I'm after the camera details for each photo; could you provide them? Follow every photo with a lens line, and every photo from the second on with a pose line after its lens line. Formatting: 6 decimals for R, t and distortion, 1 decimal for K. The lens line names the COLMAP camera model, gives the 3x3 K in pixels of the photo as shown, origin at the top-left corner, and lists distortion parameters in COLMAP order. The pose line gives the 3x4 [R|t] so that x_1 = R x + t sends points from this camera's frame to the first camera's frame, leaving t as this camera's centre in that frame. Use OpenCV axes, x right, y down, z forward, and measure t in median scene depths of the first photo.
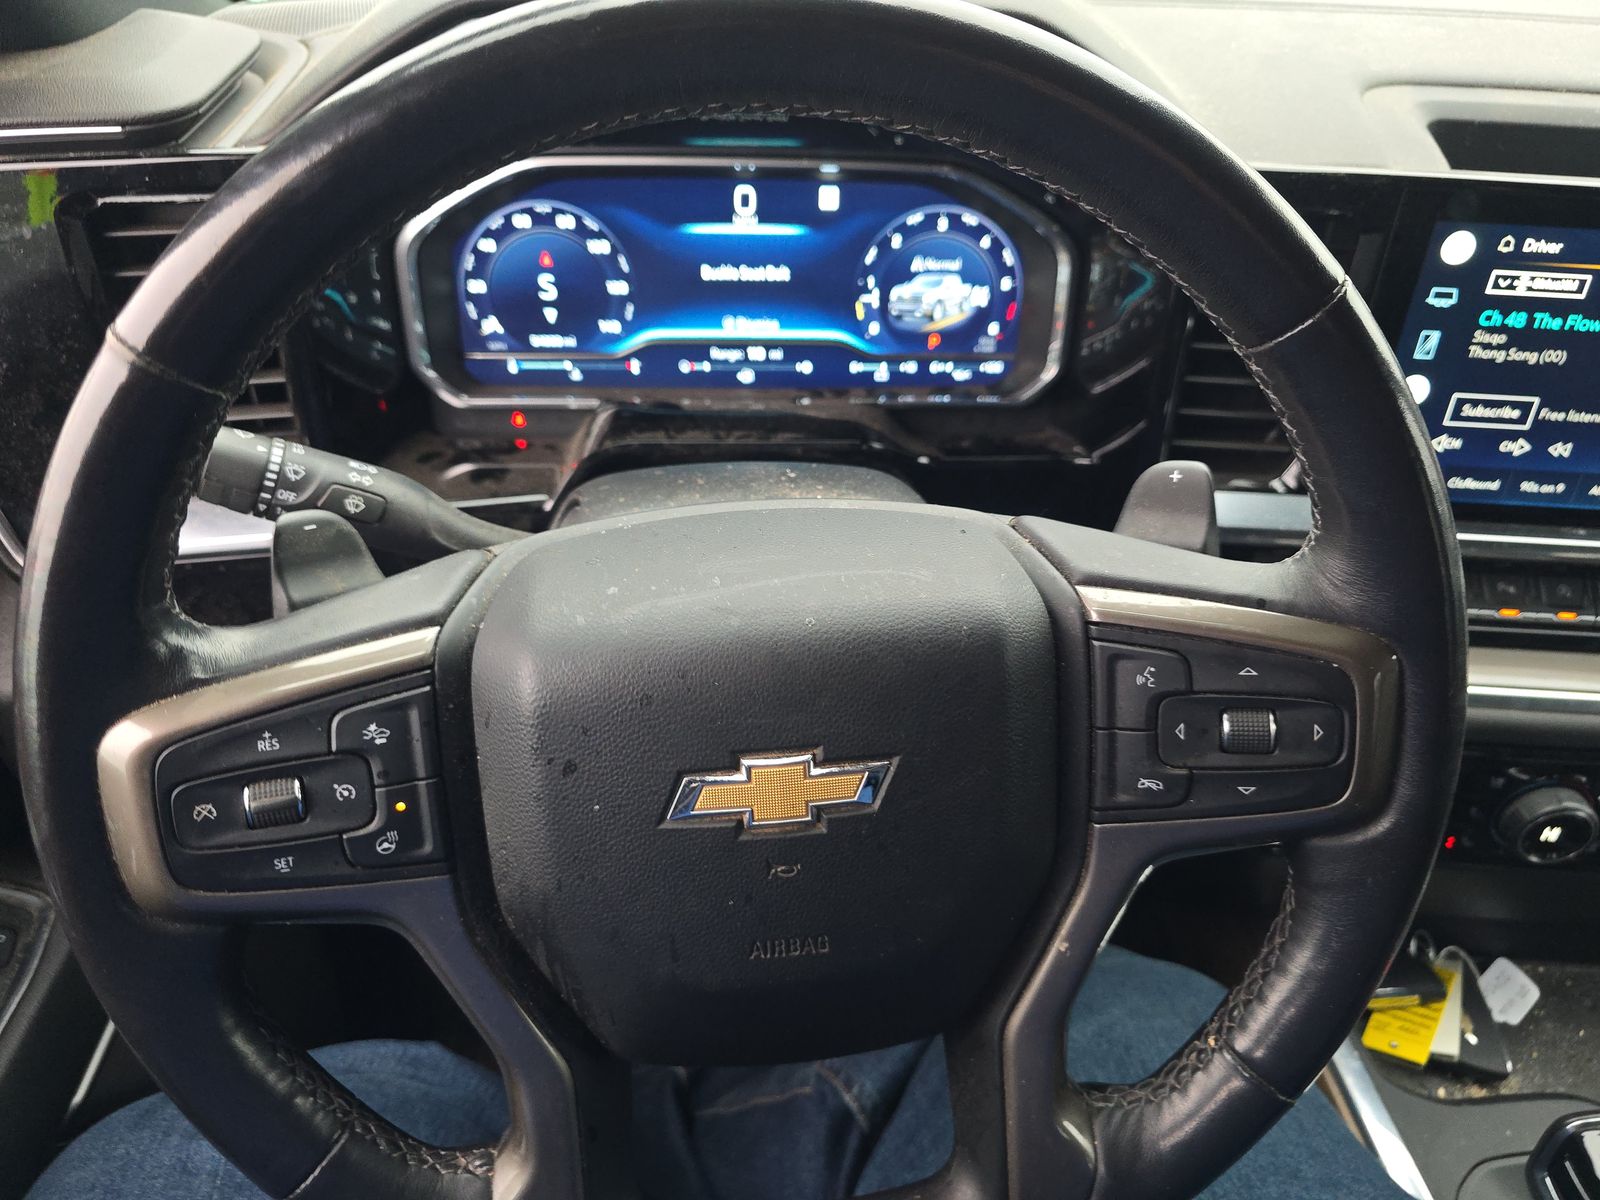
lens RADIAL K [[1042.8, 0, 800.0], [0, 1042.8, 600.0], [0, 0, 1]] dist [0.009578, 0.000319]
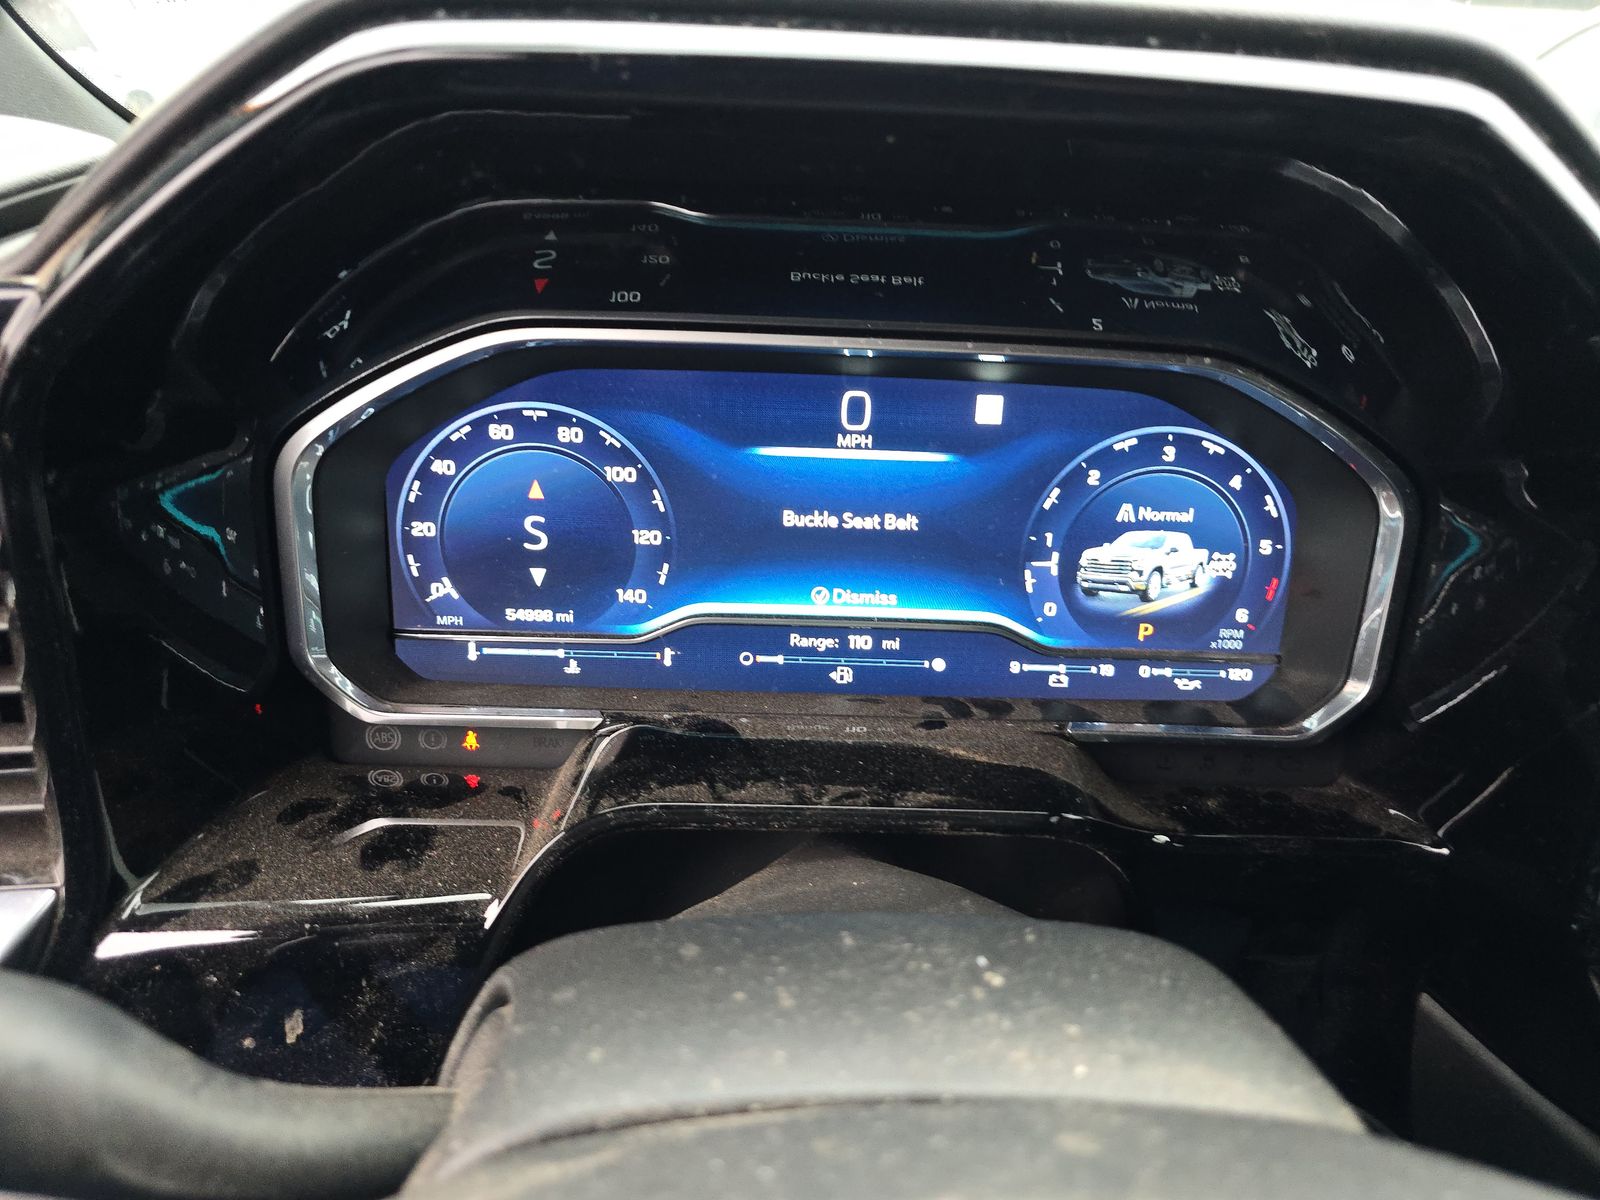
lens RADIAL K [[1042.8, 0, 800.0], [0, 1042.8, 600.0], [0, 0, 1]] dist [0.009578, 0.000319]
pose [[0.998666, 0.030476, -0.041684, -0.055865], [-0.038689, 0.976255, -0.213141, -0.132589], [0.034199, 0.214469, 0.976132, 0.401858]]
